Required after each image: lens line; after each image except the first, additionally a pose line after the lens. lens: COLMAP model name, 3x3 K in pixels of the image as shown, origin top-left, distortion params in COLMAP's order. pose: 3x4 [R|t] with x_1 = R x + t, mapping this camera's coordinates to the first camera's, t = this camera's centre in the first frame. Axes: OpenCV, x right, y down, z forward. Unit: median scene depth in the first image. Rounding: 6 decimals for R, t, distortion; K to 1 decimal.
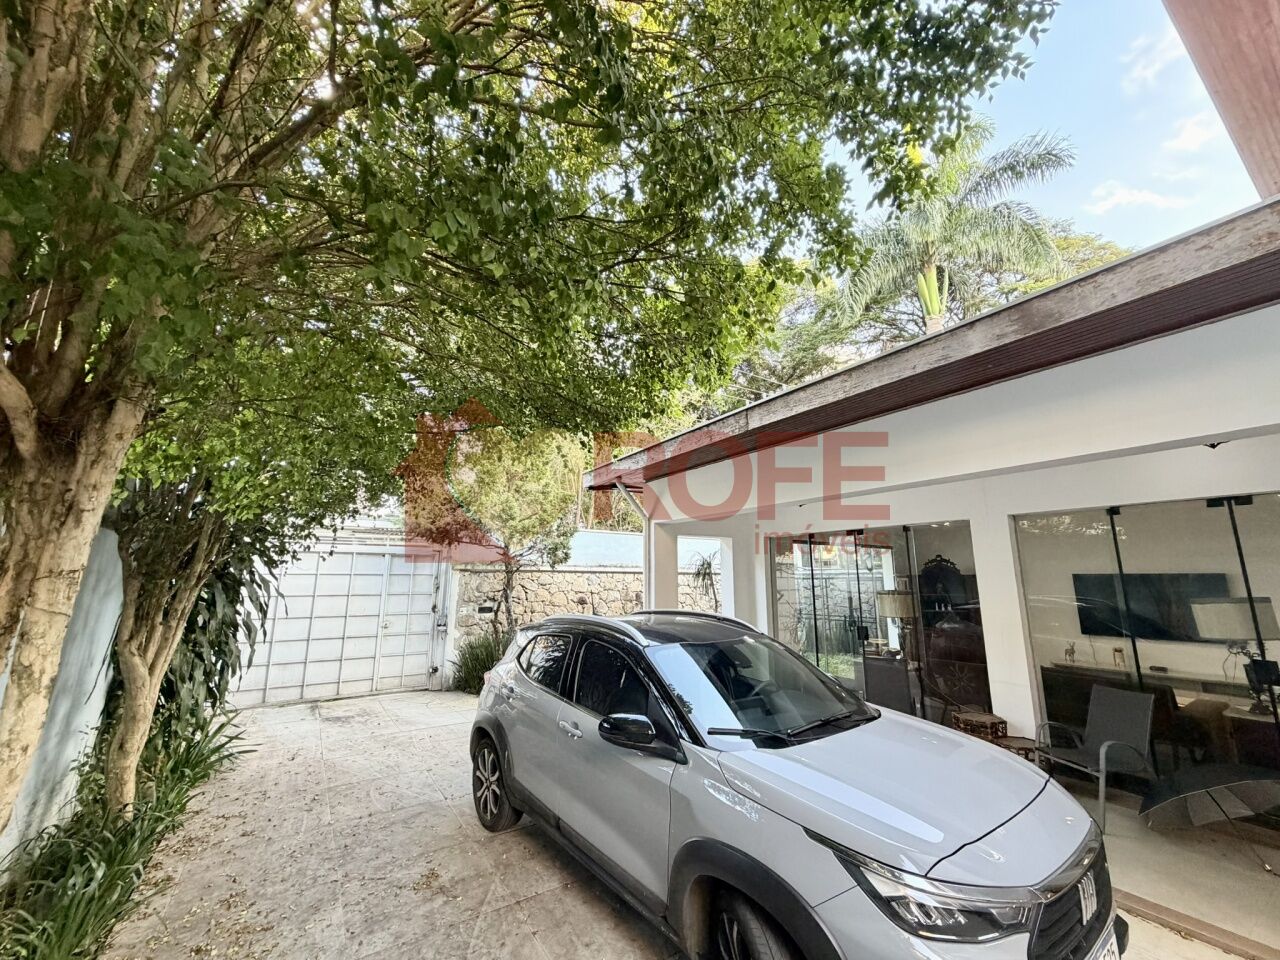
lens RADIAL K [[508.2, 0, 632.3], [0, 508.2, 481.4], [0, 0, 1]] dist [0.000609, -0.000220]
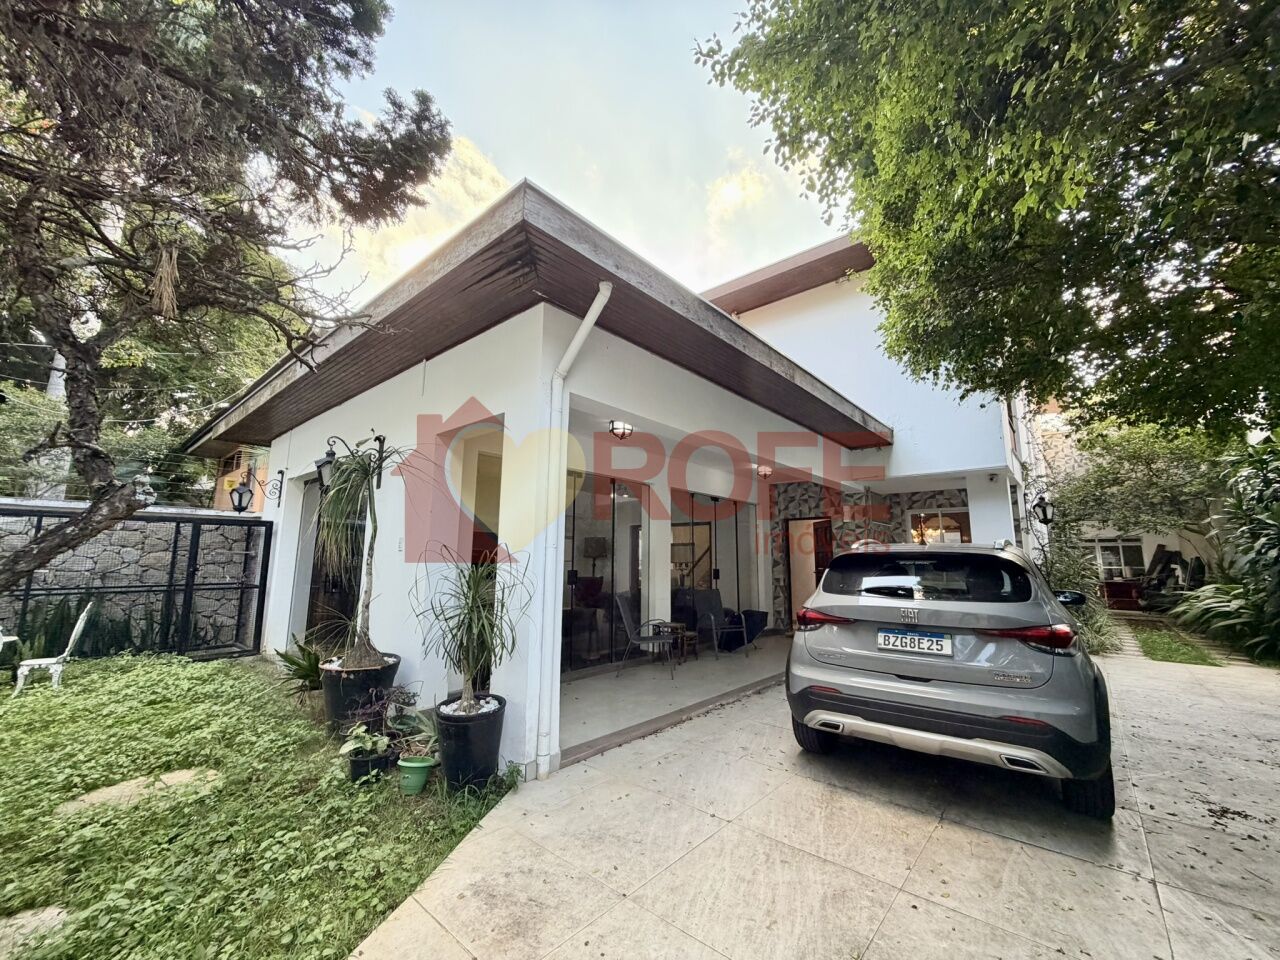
lens RADIAL K [[508.2, 0, 635.7], [0, 508.2, 481.8], [0, 0, 1]] dist [0.000609, -0.000220]
pose [[-0.284230, 0.141091, 0.948318, -0.451853], [-0.191196, 0.960904, -0.200269, 0.256751], [-0.939498, -0.238238, -0.246142, 1.016021]]
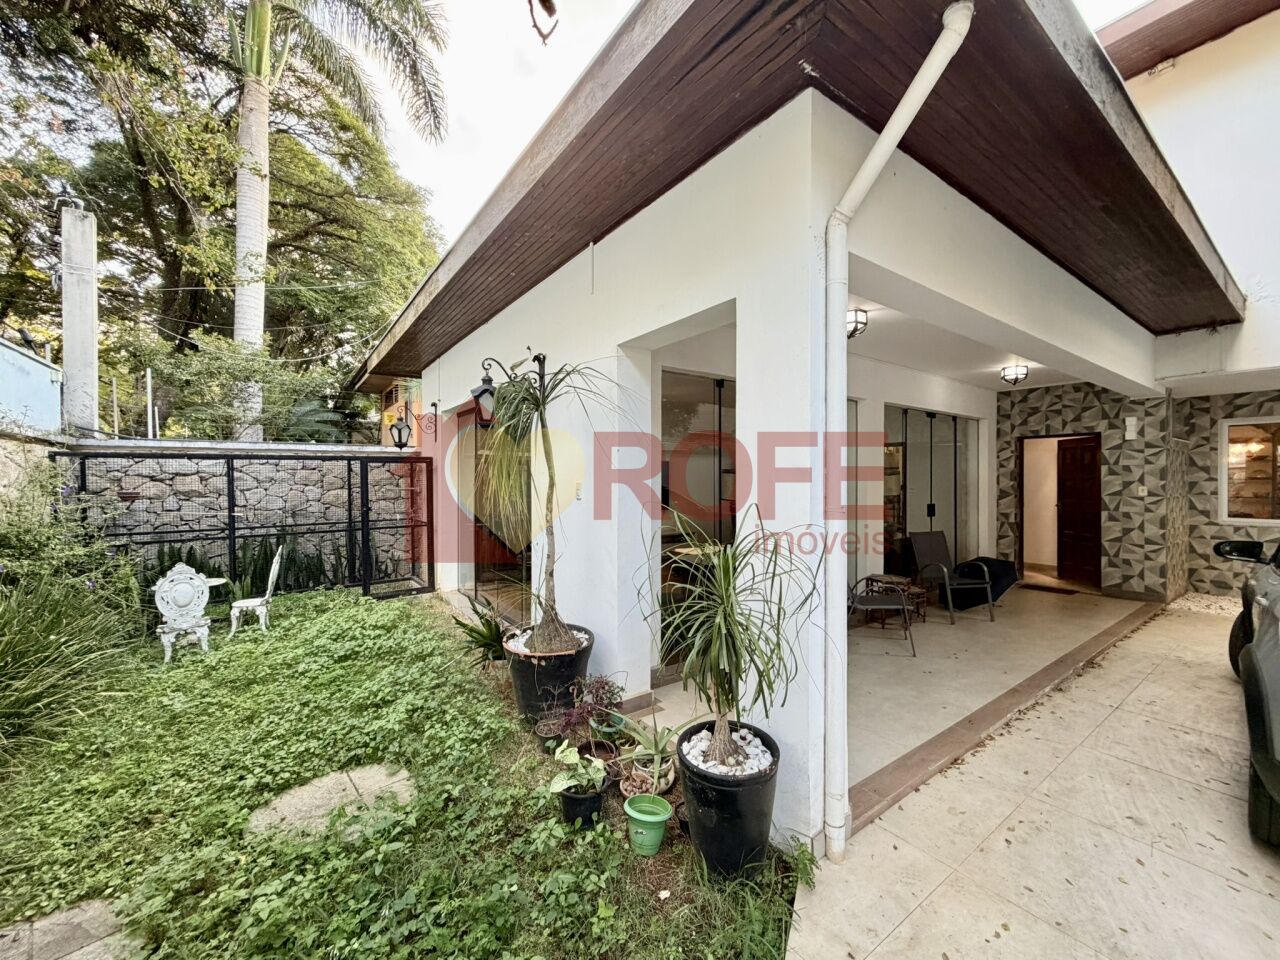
lens RADIAL K [[508.2, 0, 636.4], [0, 508.2, 481.3], [0, 0, 1]] dist [0.000609, -0.000220]
pose [[-0.053346, -0.010070, 0.998525, -0.259348], [-0.187681, 0.982230, -0.000121, 0.240161], [-0.980780, -0.187411, -0.054288, 1.090549]]
